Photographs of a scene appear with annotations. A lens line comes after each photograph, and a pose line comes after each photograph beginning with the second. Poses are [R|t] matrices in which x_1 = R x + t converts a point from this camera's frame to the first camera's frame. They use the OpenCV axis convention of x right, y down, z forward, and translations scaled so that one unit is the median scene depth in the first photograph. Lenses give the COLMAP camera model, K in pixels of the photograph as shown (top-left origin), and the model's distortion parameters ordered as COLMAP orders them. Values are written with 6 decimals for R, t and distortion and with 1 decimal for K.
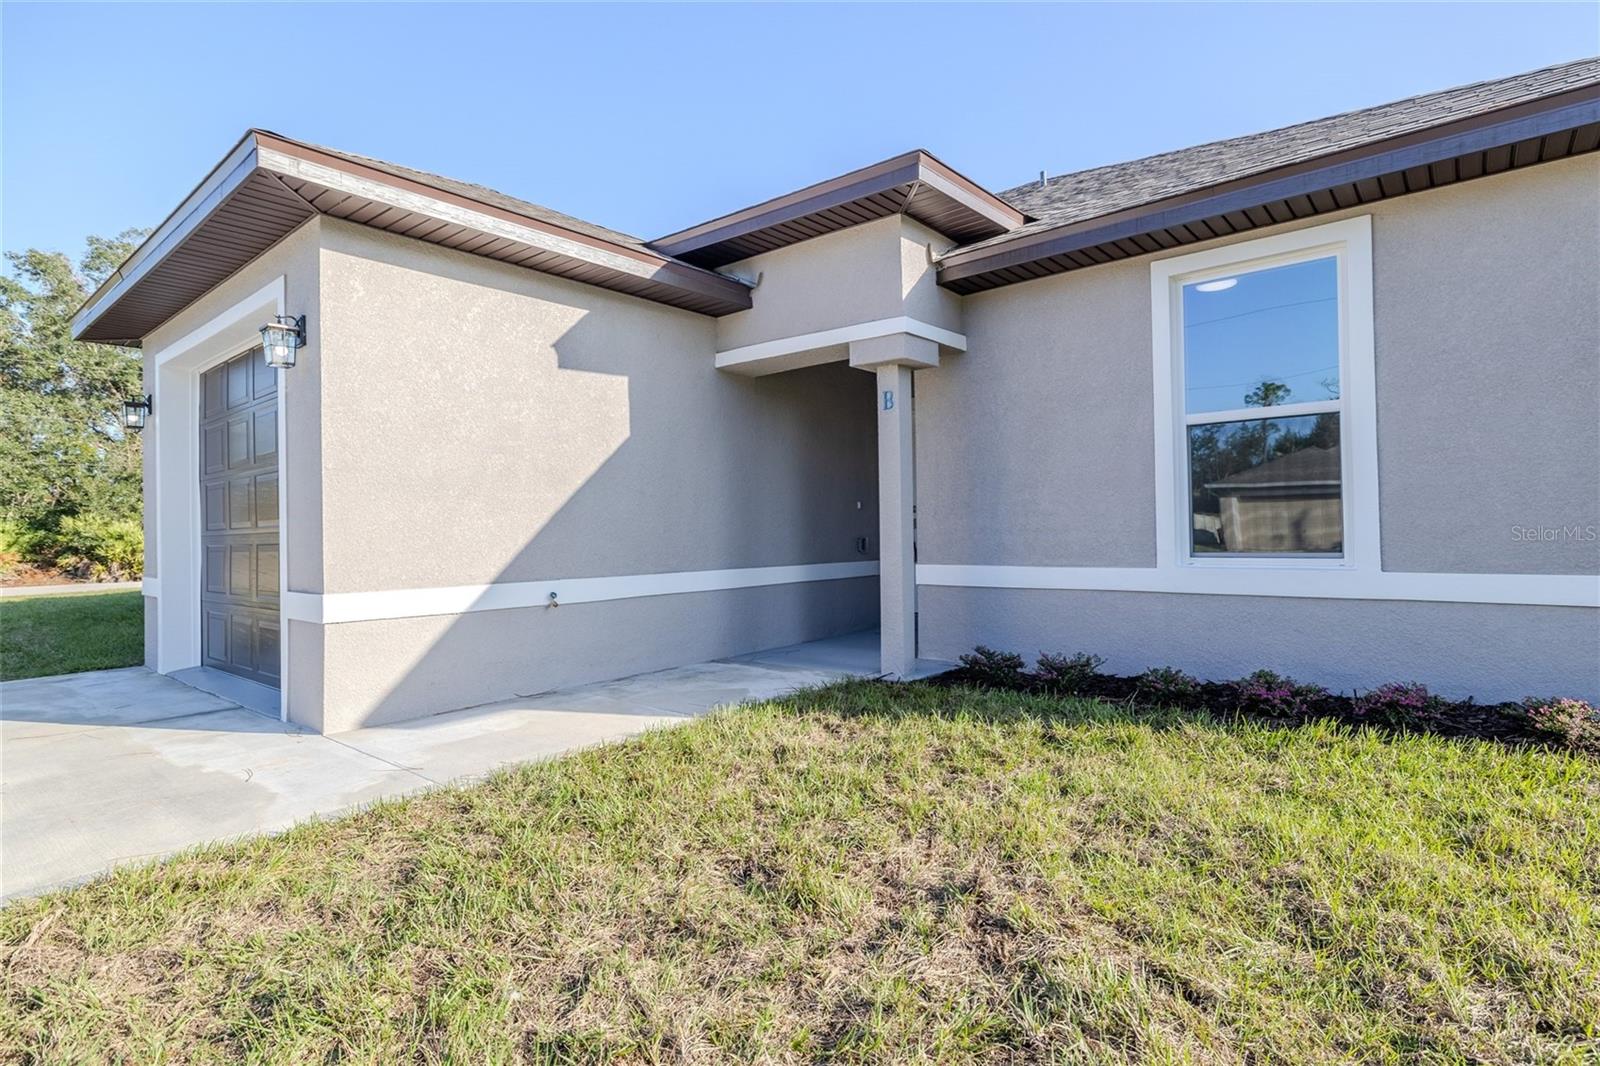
lens RADIAL K [[815.4, 0, 800.0], [0, 815.4, 533.0], [0, 0, 1]] dist [0.000102, 0.000009]
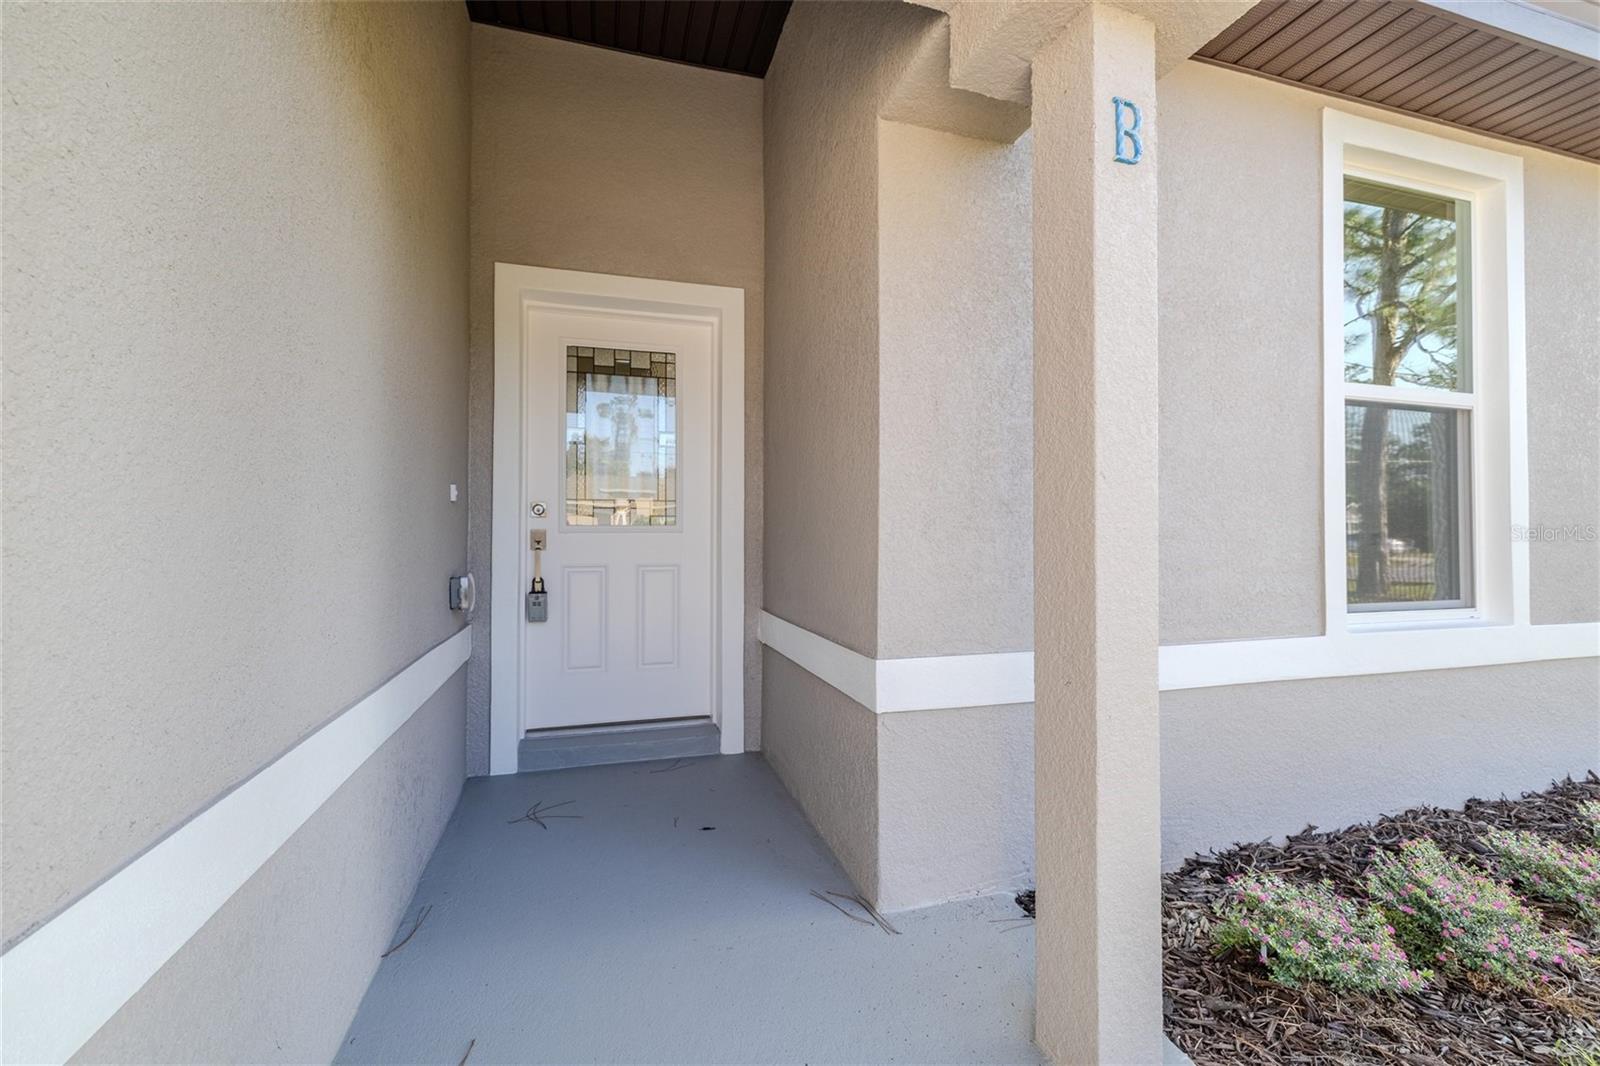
lens RADIAL K [[688.8, 0, 795.7], [0, 688.8, 526.2], [0, 0, 1]] dist [0.000372, -0.000255]
pose [[0.537836, 0.033863, 0.842369, -0.186200], [-0.006288, 0.999326, -0.036158, -0.015666], [-0.843026, 0.014150, 0.537687, 1.144519]]
